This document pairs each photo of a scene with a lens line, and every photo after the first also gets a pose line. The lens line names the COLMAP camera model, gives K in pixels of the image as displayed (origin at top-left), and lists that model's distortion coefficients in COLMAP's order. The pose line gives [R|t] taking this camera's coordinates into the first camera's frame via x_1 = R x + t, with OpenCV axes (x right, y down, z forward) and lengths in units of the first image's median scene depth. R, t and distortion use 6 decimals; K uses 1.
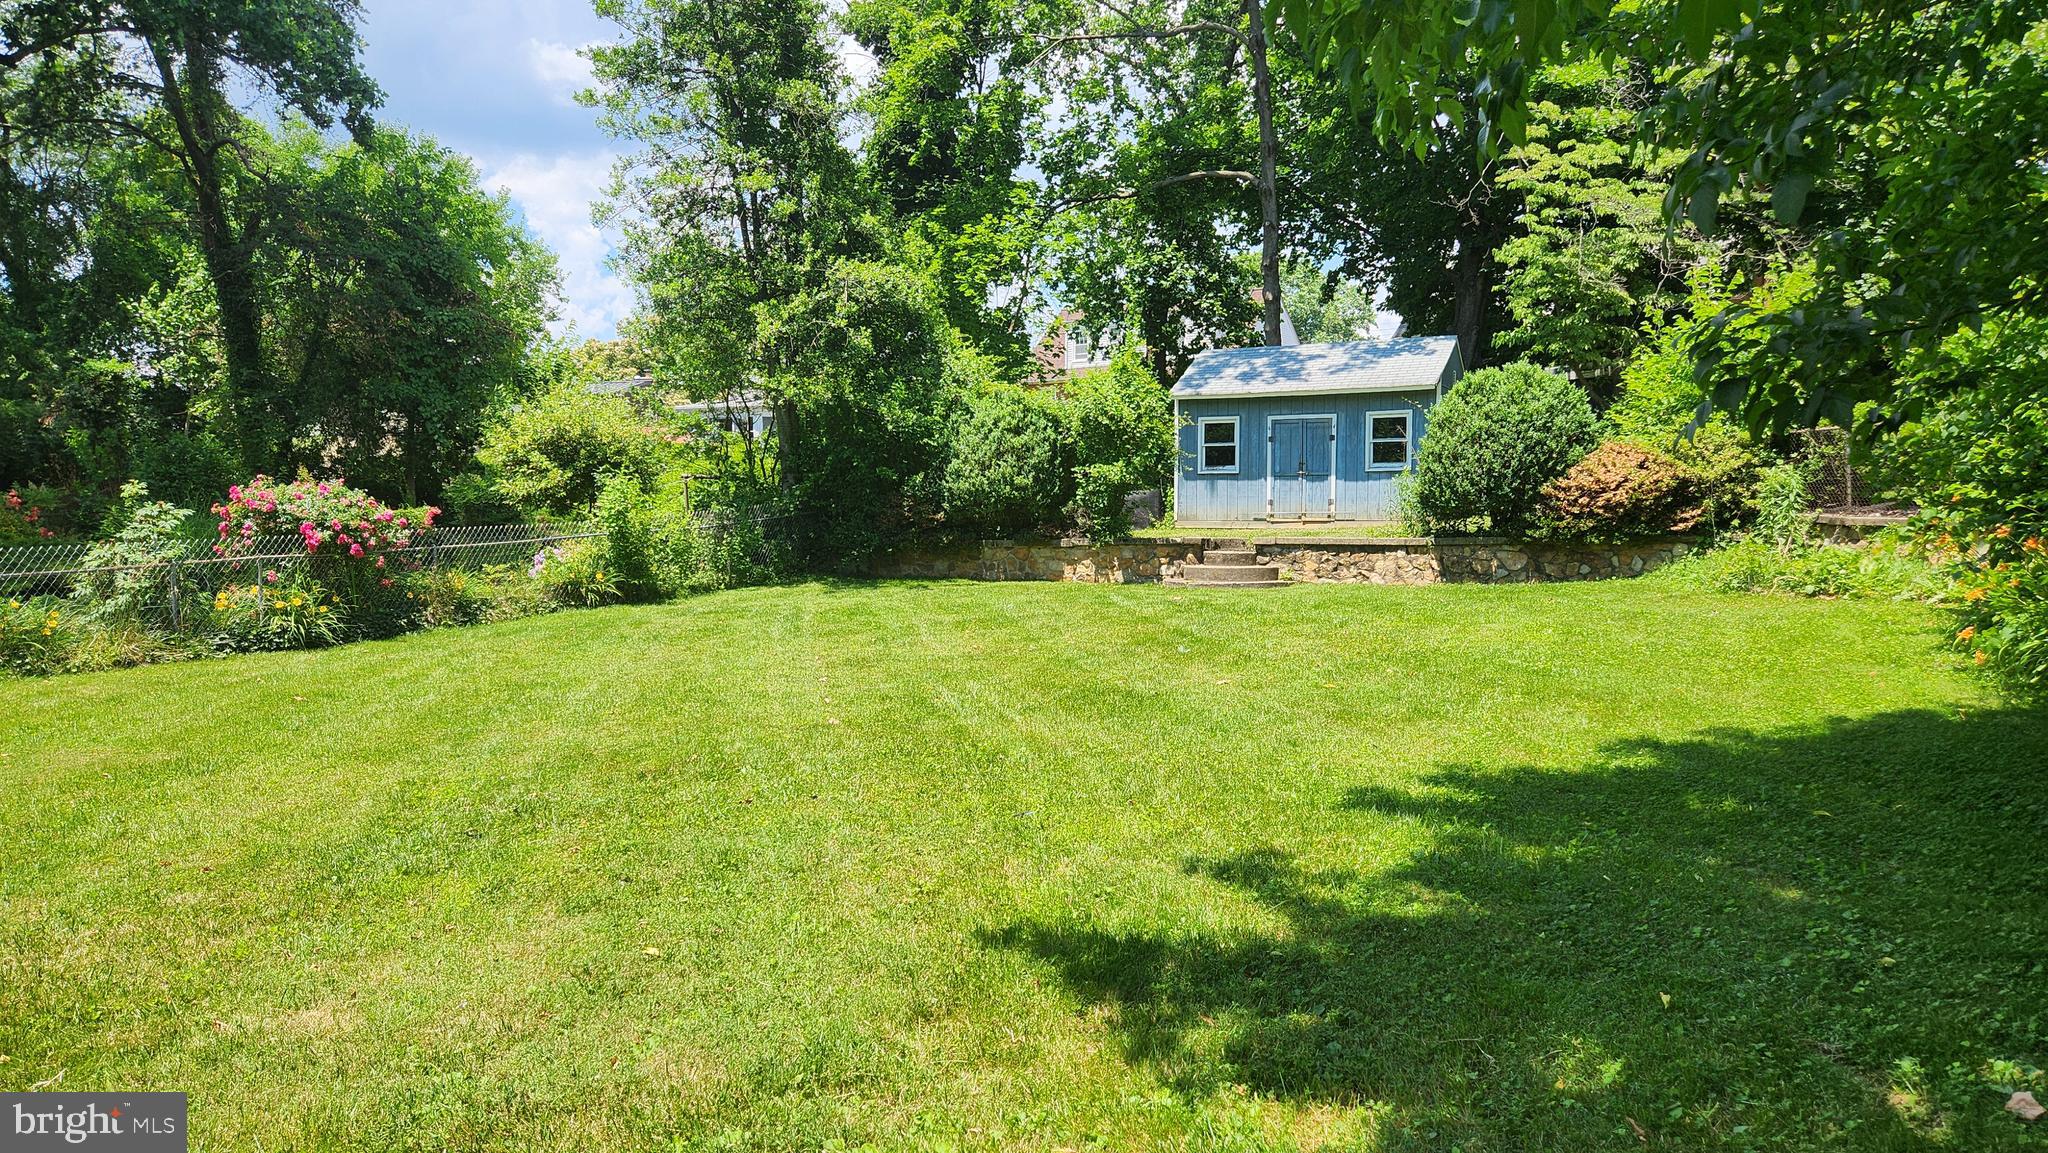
lens RADIAL K [[1248.4, 0, 1019.0], [0, 1248.4, 602.5], [0, 0, 1]] dist [0.035812, -0.000598]
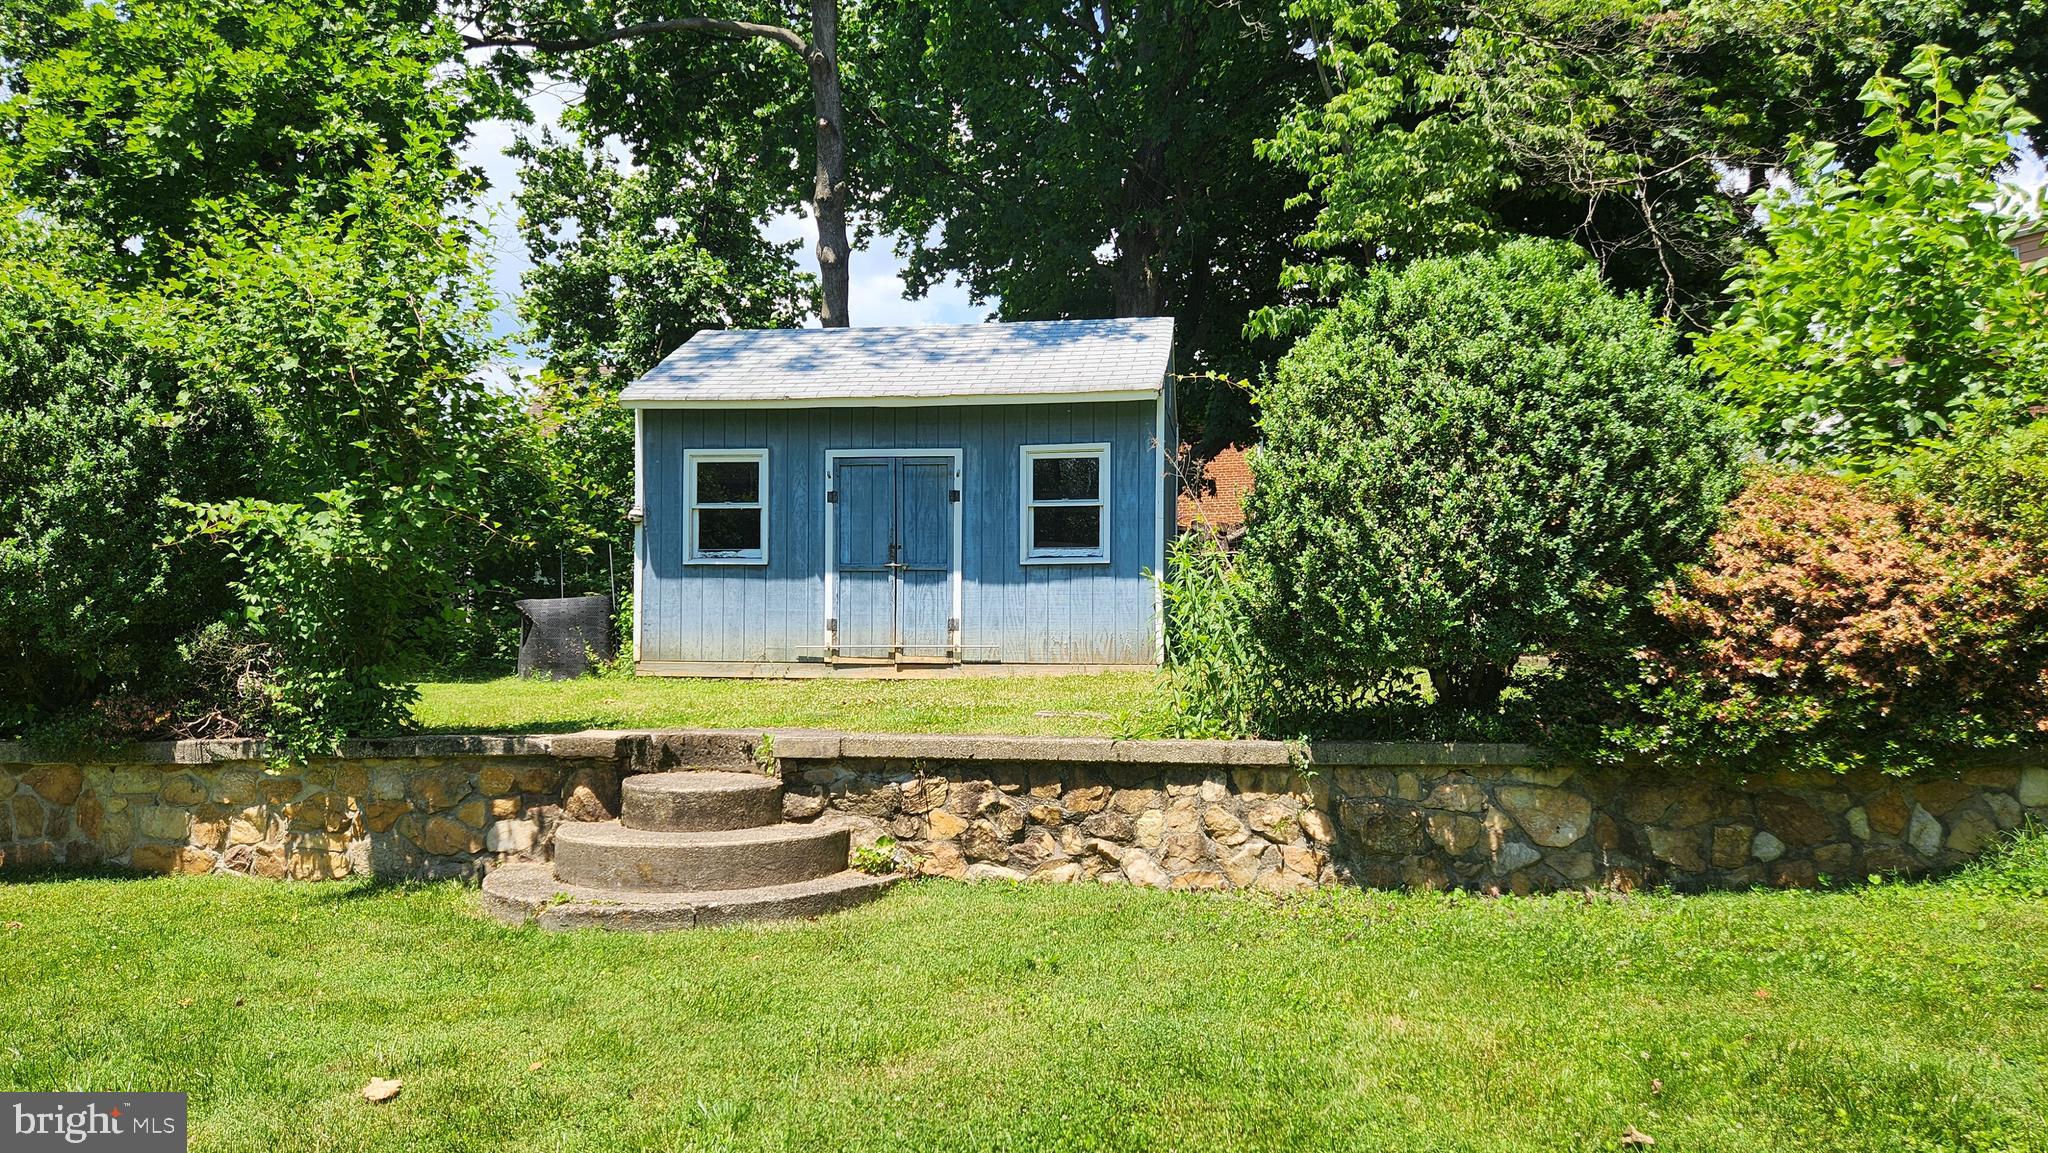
lens RADIAL K [[1365.7, 0, 1013.9], [0, 1365.7, 578.7], [0, 0, 1]] dist [0.067744, -0.050957]
pose [[0.947874, 0.017249, 0.318180, 0.125346], [0.017496, 0.994210, -0.106020, -0.051436], [-0.318166, 0.106060, 0.942084, 0.603917]]
